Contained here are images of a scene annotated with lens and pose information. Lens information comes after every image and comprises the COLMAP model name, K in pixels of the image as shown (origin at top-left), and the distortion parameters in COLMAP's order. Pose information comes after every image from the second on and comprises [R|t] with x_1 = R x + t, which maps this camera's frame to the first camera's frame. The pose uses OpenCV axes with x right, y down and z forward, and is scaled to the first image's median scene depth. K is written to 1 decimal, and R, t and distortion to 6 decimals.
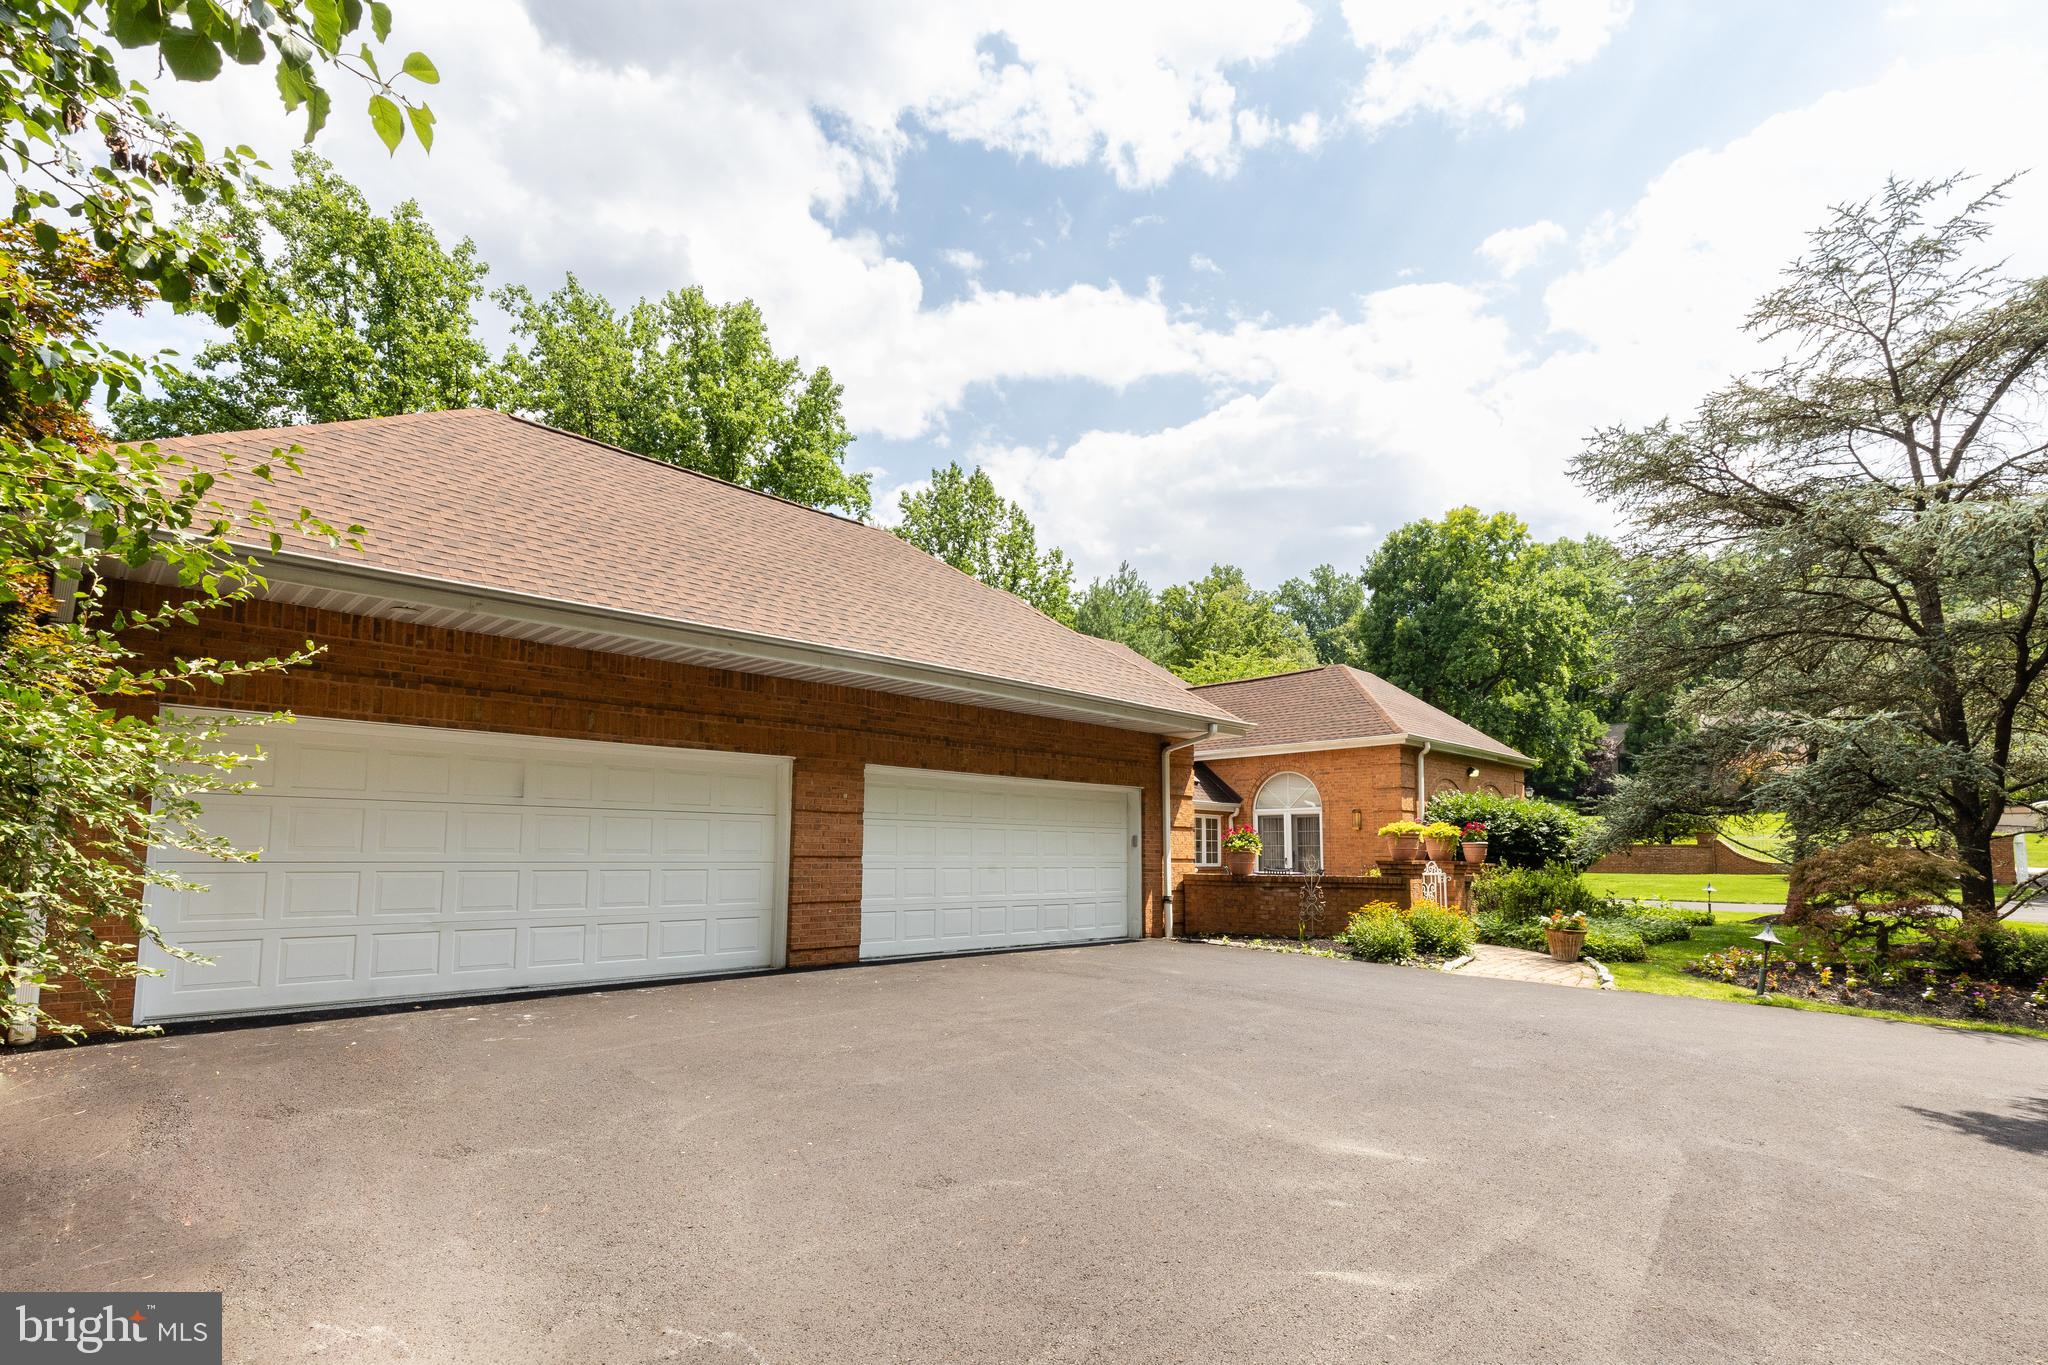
lens RADIAL K [[962.3, 0, 1016.1], [0, 962.3, 762.7], [0, 0, 1]] dist [0.019373, -0.000569]
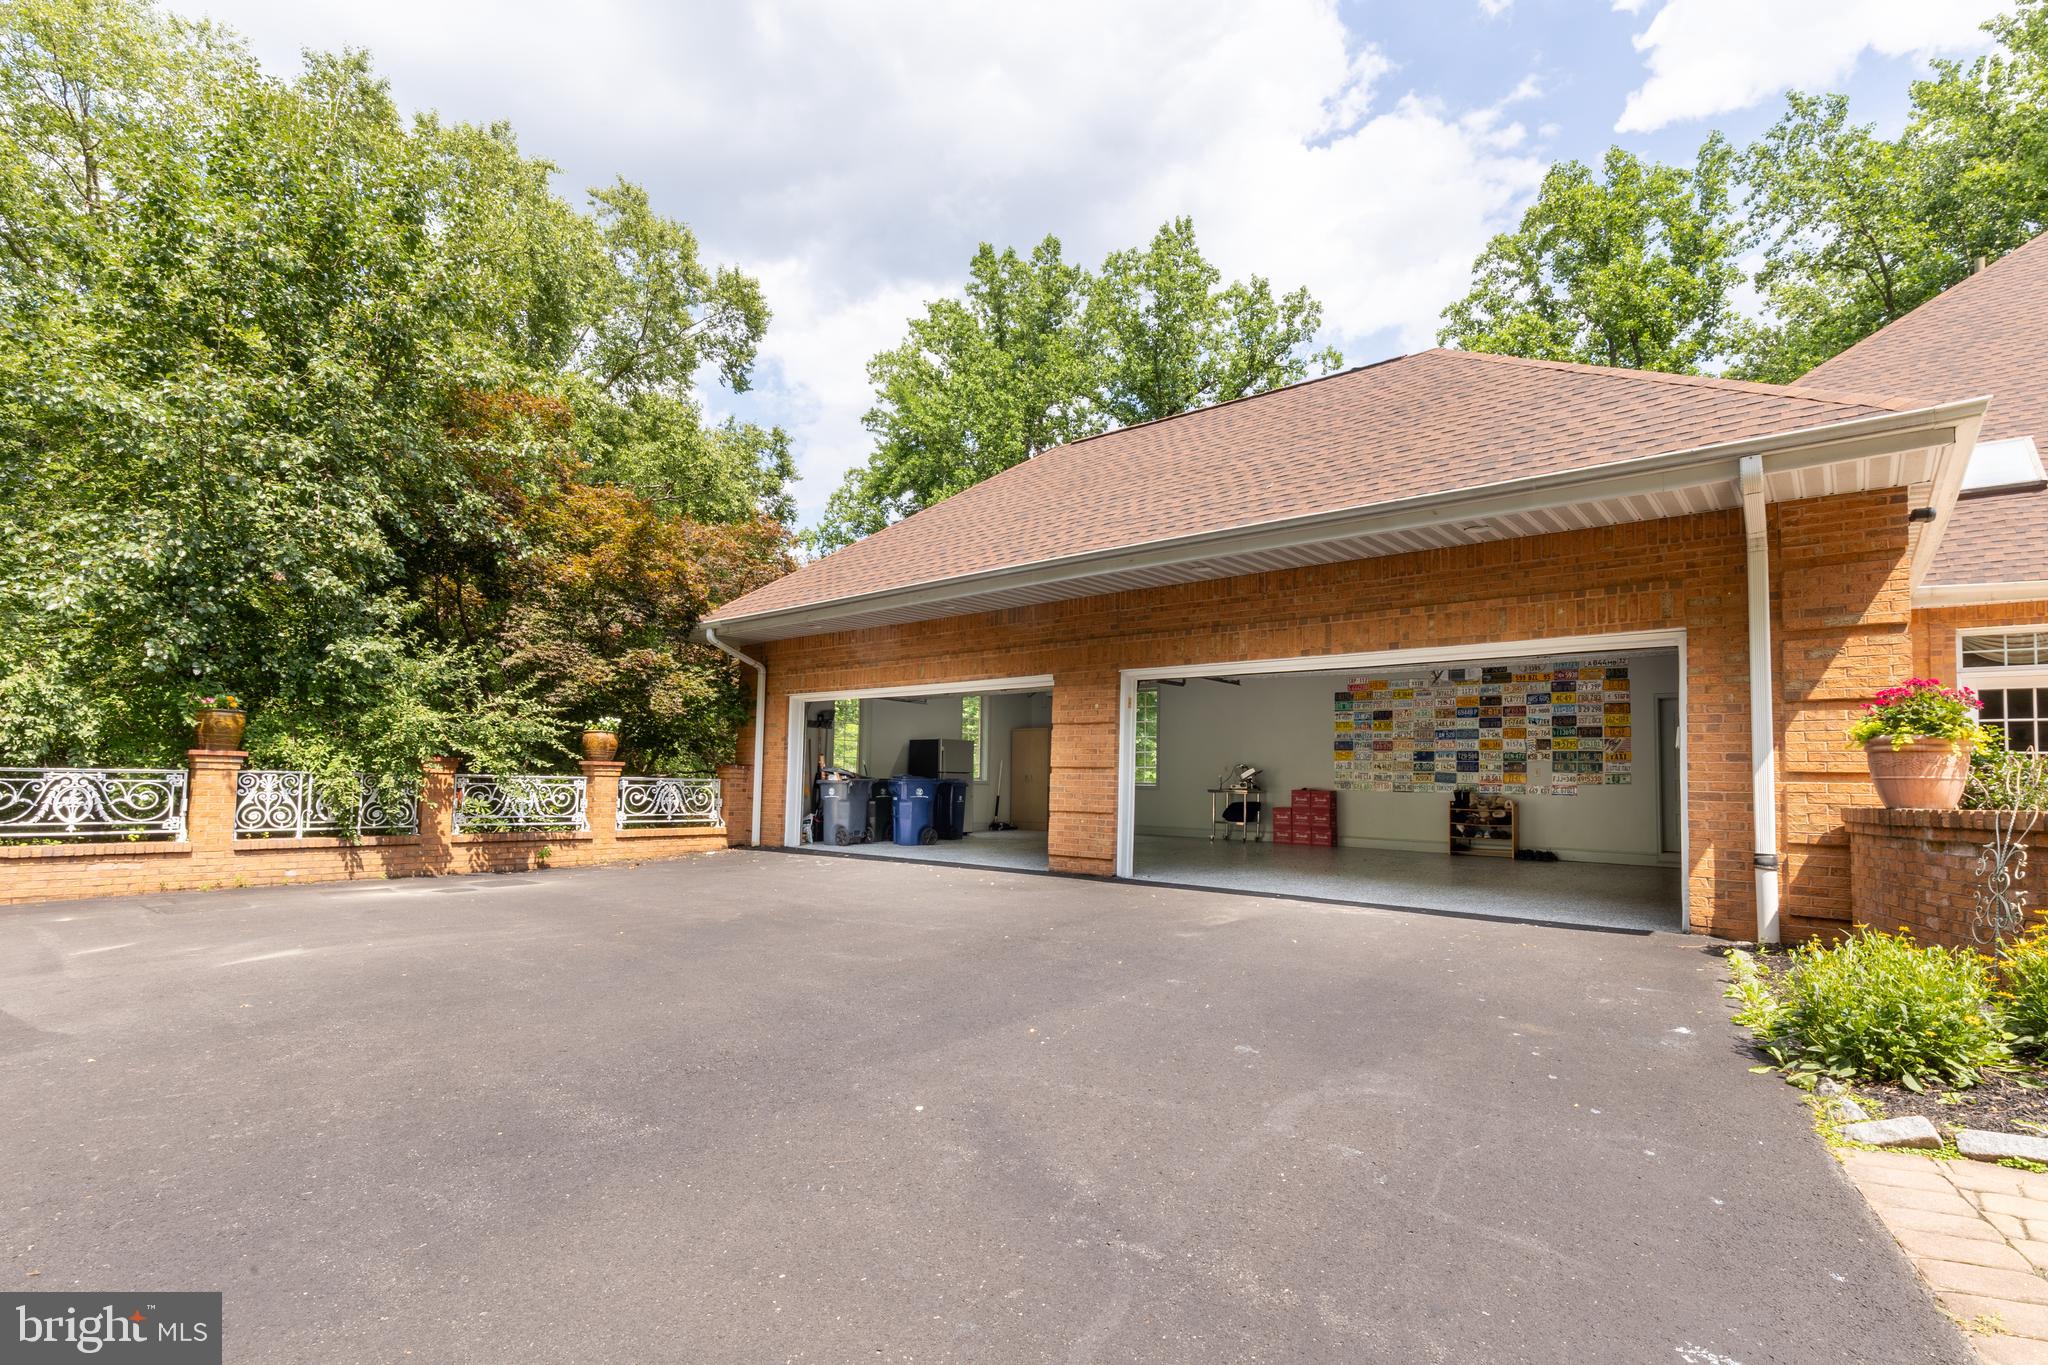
lens RADIAL K [[948.9, 0, 1028.8], [0, 948.9, 699.2], [0, 0, 1]] dist [0.012380, -0.000443]
pose [[0.106480, -0.096628, -0.989609, 0.407394], [0.072838, 0.993351, -0.089157, 0.057380], [0.991643, -0.062588, 0.112810, 0.432792]]
